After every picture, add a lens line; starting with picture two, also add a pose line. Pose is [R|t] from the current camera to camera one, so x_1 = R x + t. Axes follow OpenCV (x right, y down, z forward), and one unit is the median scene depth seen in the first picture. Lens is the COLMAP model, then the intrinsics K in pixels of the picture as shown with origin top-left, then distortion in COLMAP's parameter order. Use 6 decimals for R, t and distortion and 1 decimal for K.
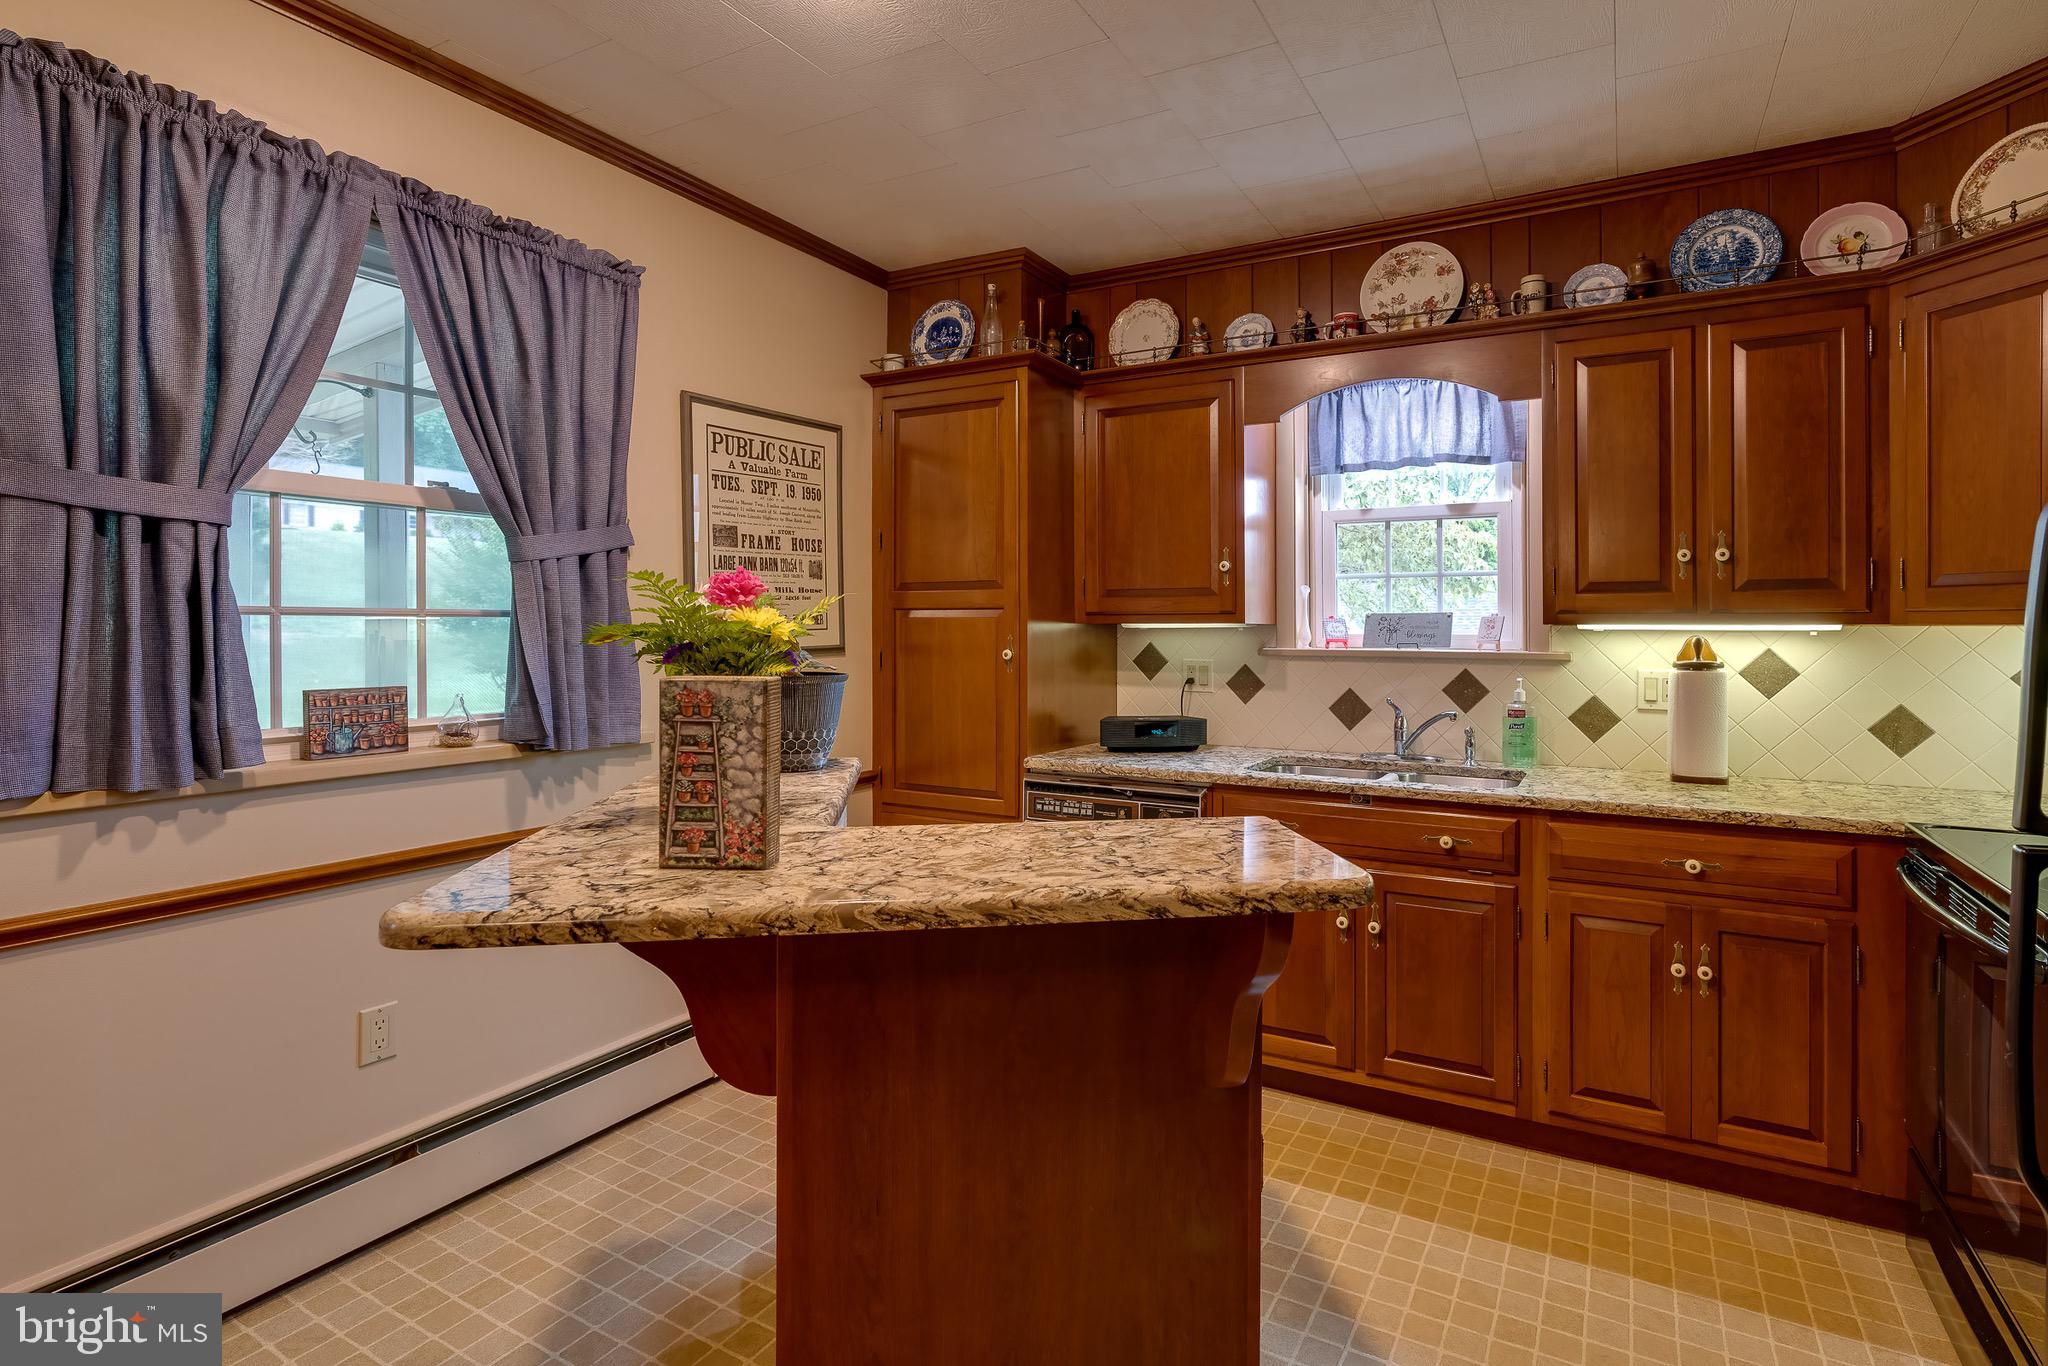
lens RADIAL K [[969.2, 0, 1145.0], [0, 969.2, 635.6], [0, 0, 1]] dist [-0.003609, 0.000222]
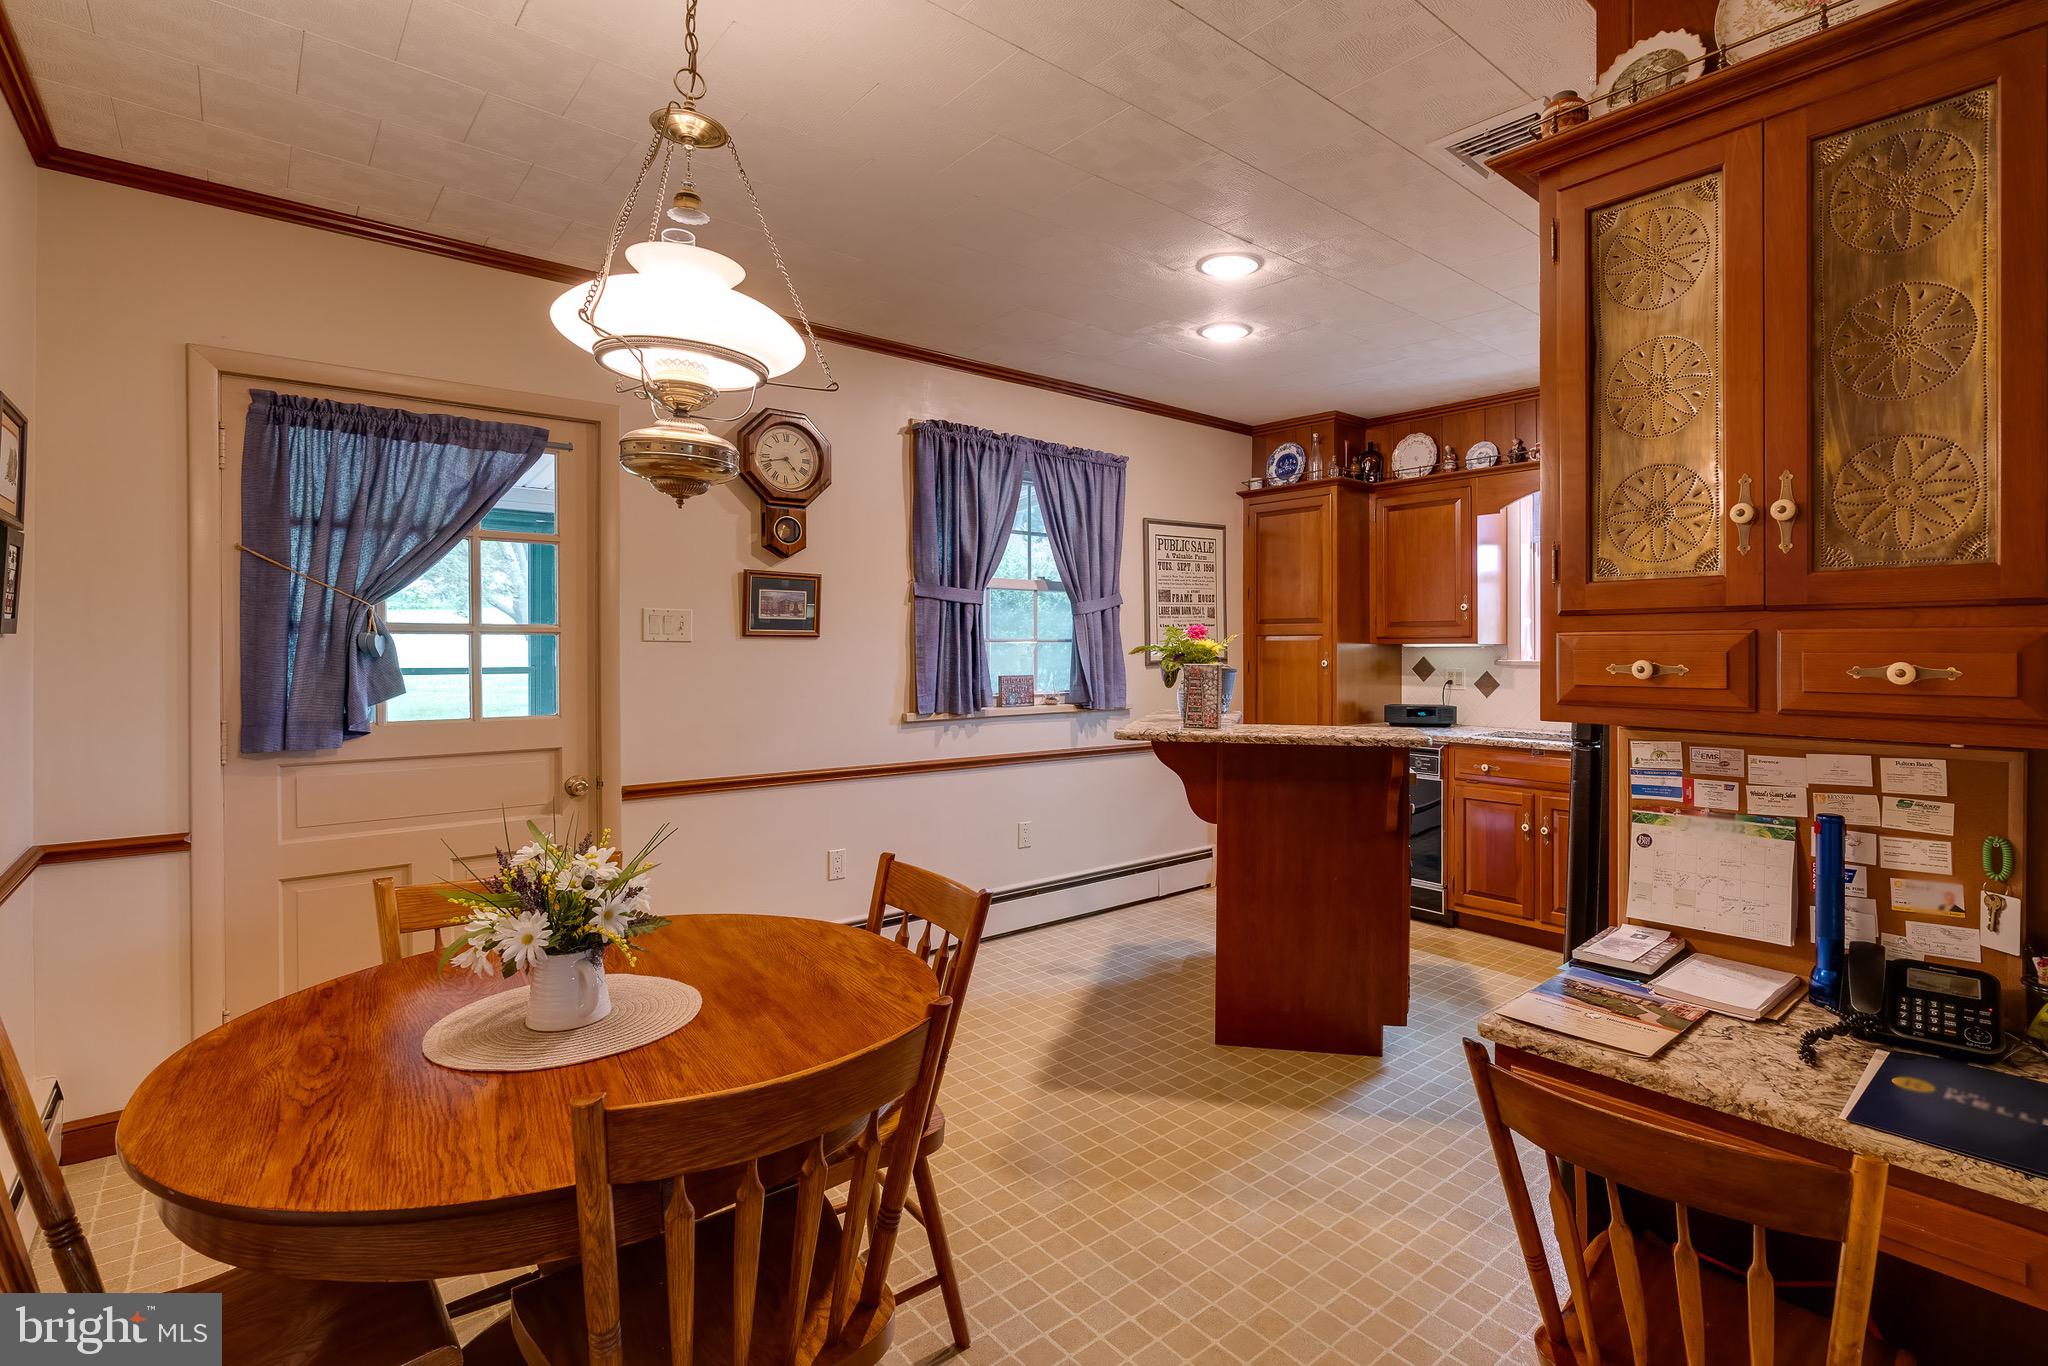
lens RADIAL K [[981.3, 0, 1134.8], [0, 981.3, 657.8], [0, 0, 1]] dist [0.002402, 0.001590]
pose [[0.931619, 0.001721, -0.363432, 0.180324], [-0.000309, 0.999992, 0.003941, 0.004366], [0.363435, -0.003559, 0.931613, -0.732522]]
